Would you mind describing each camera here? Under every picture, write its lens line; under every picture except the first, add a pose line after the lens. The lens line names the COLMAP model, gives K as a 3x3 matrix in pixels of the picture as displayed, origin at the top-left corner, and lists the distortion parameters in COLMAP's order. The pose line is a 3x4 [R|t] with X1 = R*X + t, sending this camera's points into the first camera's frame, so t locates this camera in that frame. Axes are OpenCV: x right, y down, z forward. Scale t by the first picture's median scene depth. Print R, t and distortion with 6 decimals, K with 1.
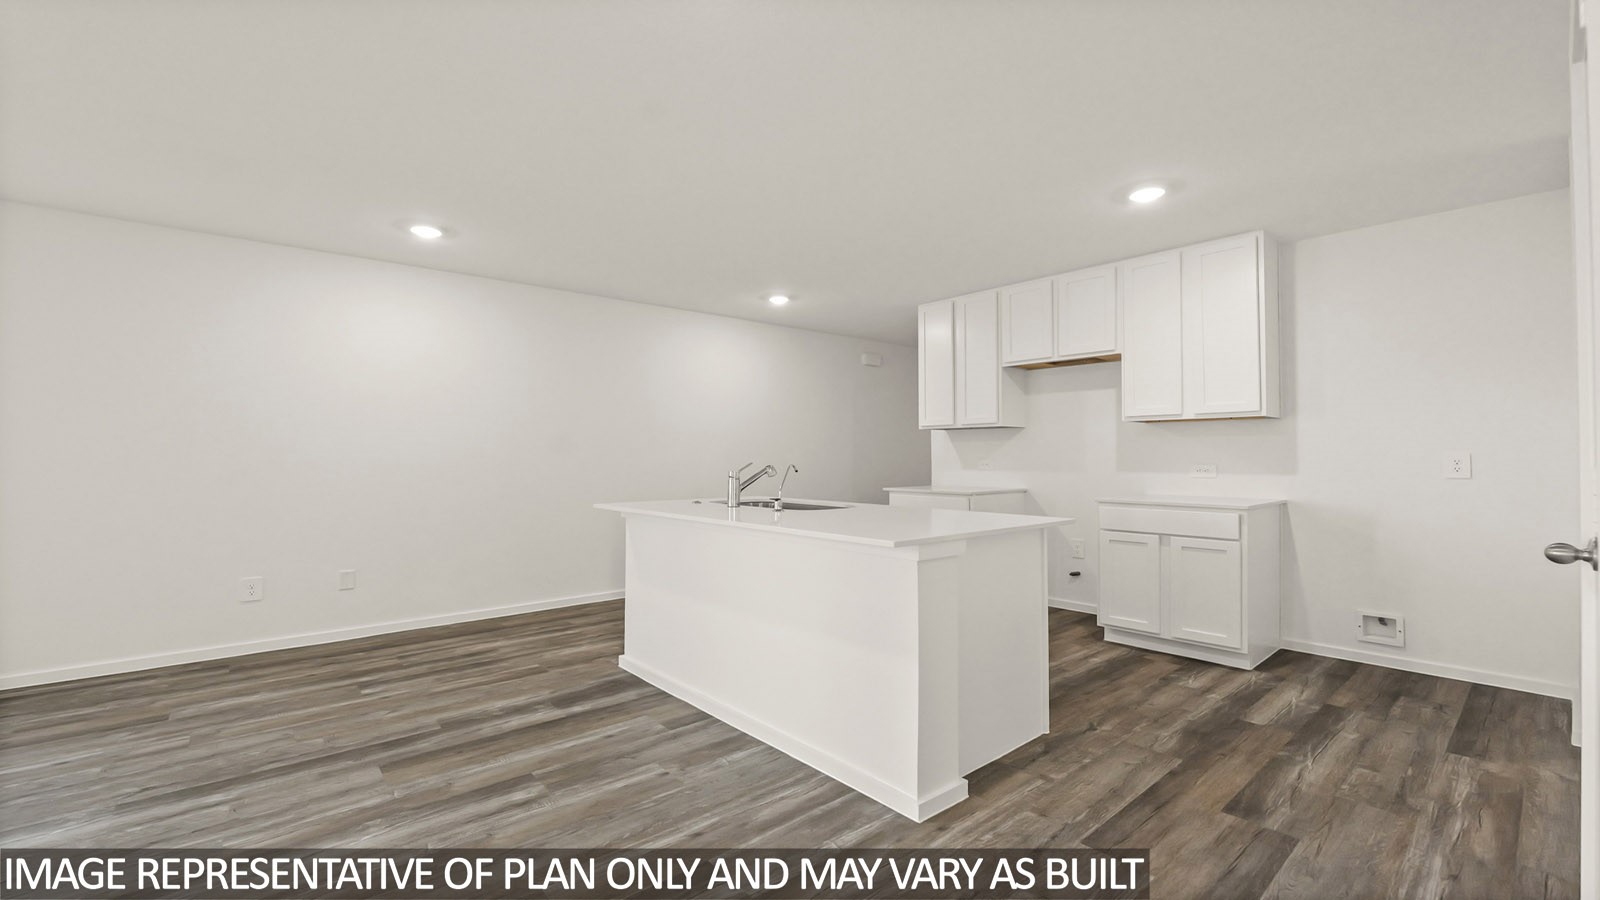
lens RADIAL K [[665.0, 0, 800.0], [0, 665.0, 450.0], [0, 0, 1]] dist [-0.013804, -0.000002]
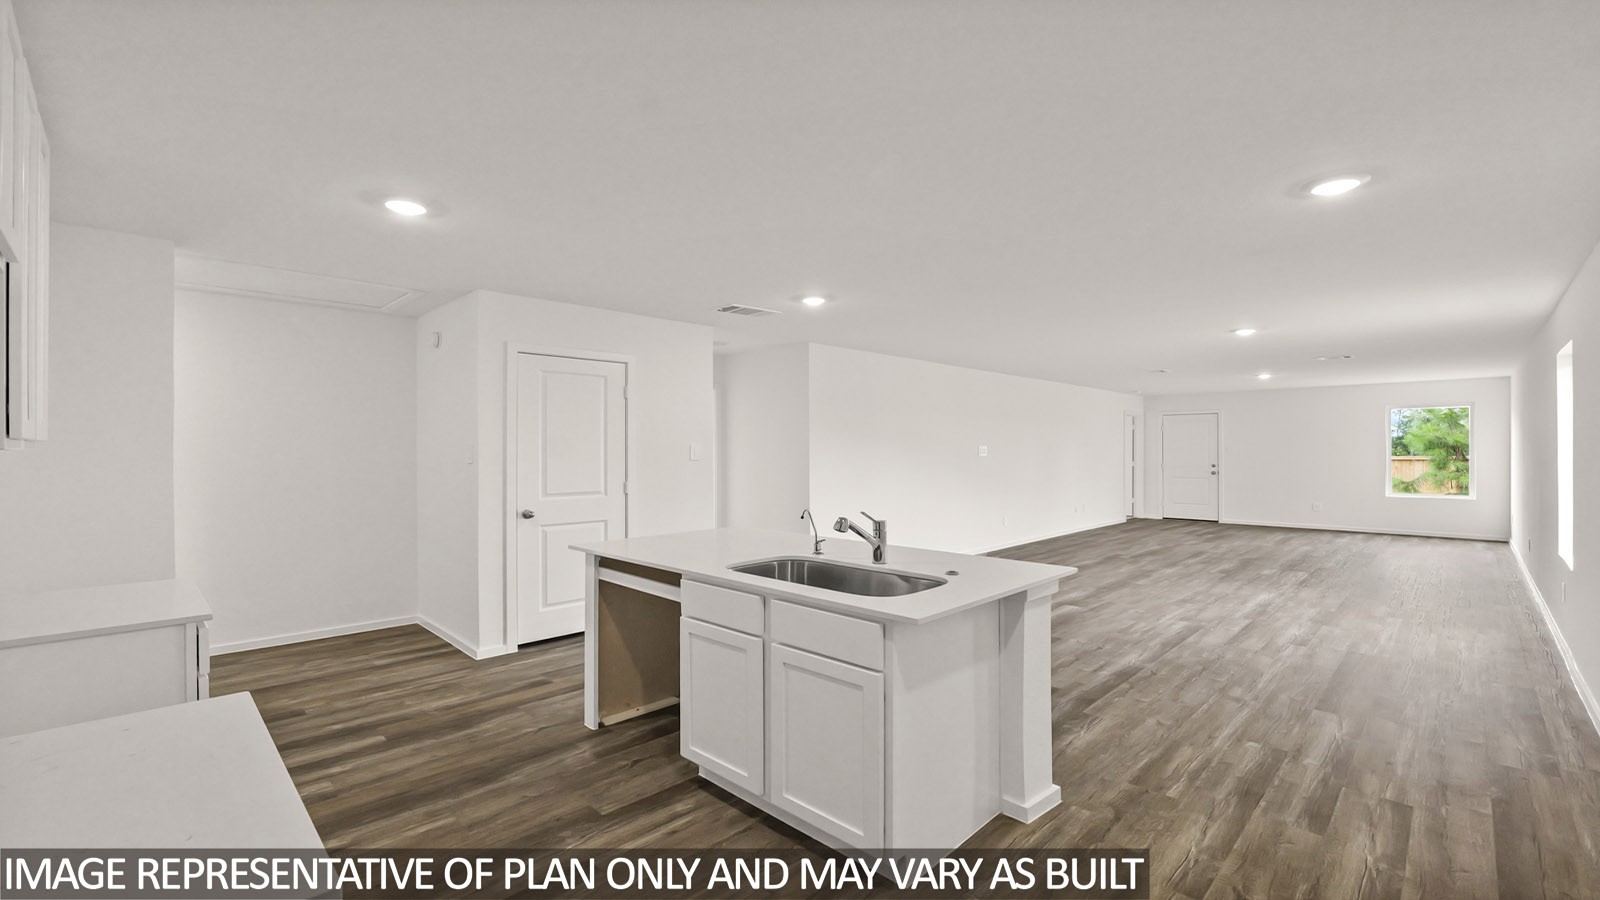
lens RADIAL K [[665.0, 0, 800.0], [0, 665.0, 450.0], [0, 0, 1]] dist [-0.013804, -0.000002]
pose [[-0.996909, 0.000131, -0.078560, 0.075647], [0.000917, 0.999950, -0.009974, -0.054304], [0.078555, -0.010016, -0.996859, 2.058647]]
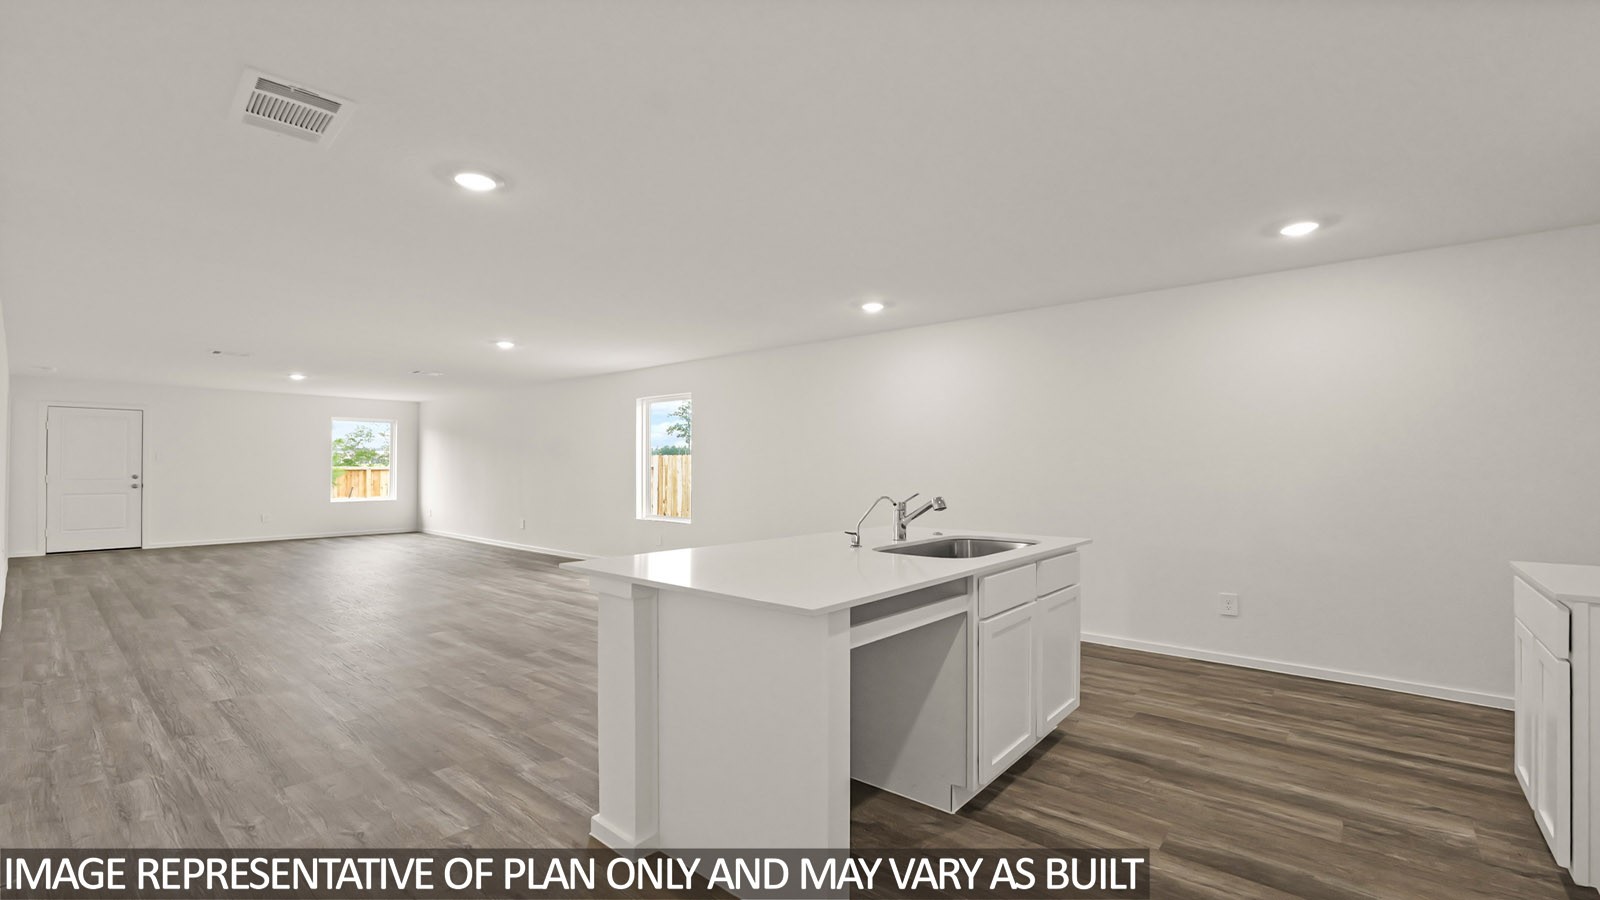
lens RADIAL K [[665.0, 0, 800.0], [0, 665.0, 450.0], [0, 0, 1]] dist [-0.013804, -0.000002]
pose [[0.152672, -0.028141, -0.987876, 0.905088], [0.006209, 0.999602, -0.027515, -0.017771], [0.988257, -0.001933, 0.152786, 0.812341]]
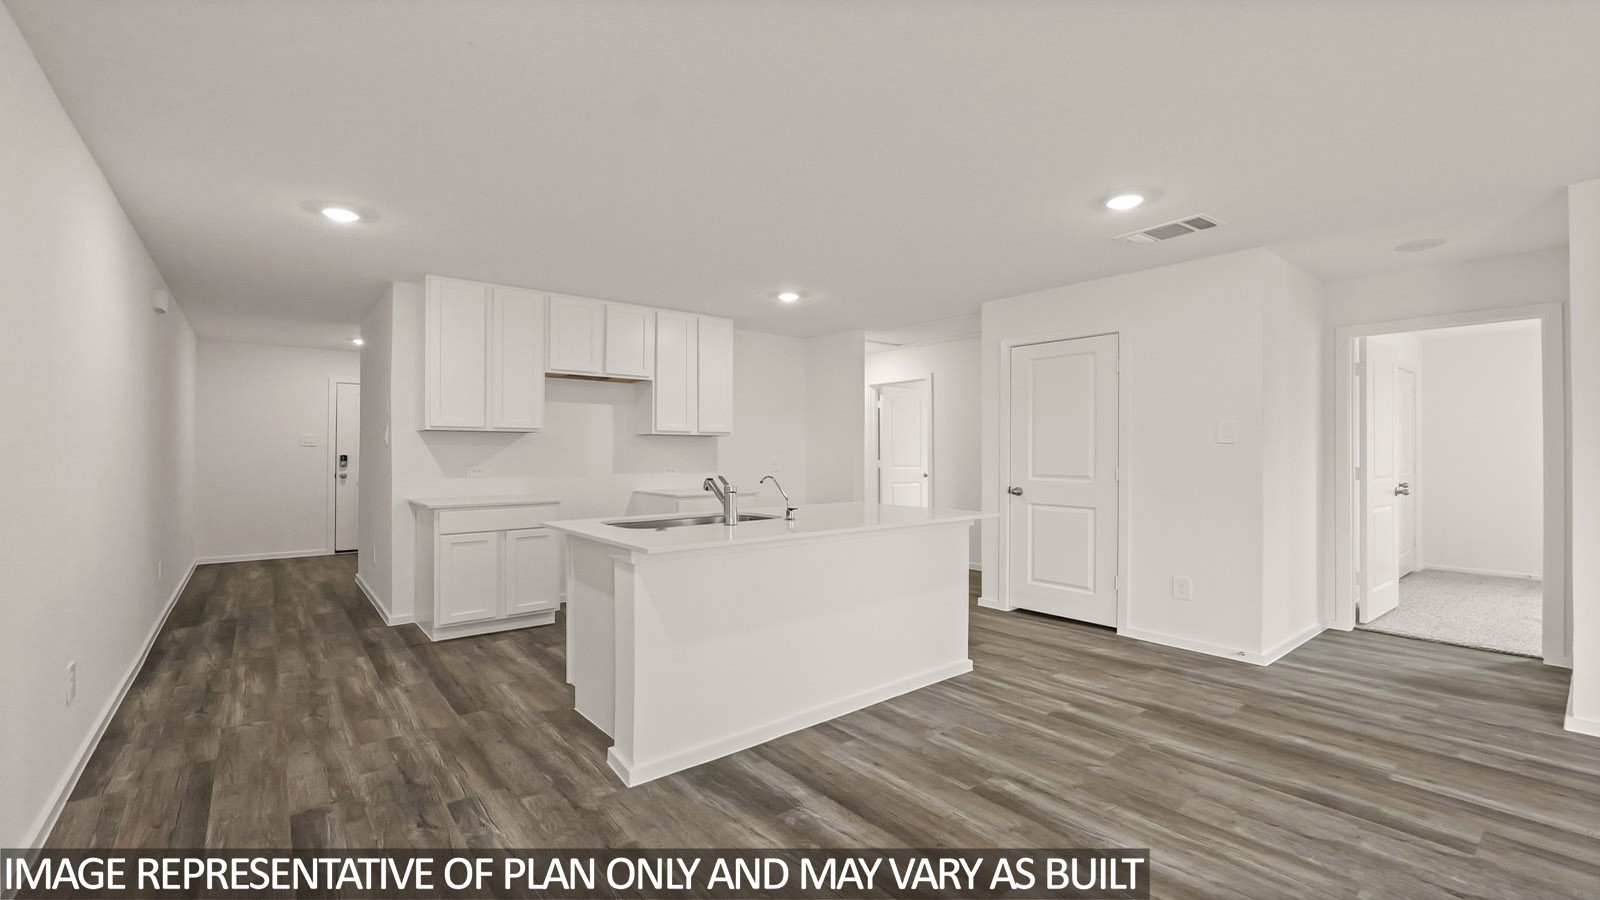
lens RADIAL K [[675.1, 0, 796.6], [0, 675.1, 445.2], [0, 0, 1]] dist [-0.000859, -0.000116]
pose [[0.027662, 0.006247, 0.999598, -1.162397], [-0.010349, 0.999929, -0.005963, -0.023772], [-0.999564, -0.010180, 0.027725, 0.994891]]
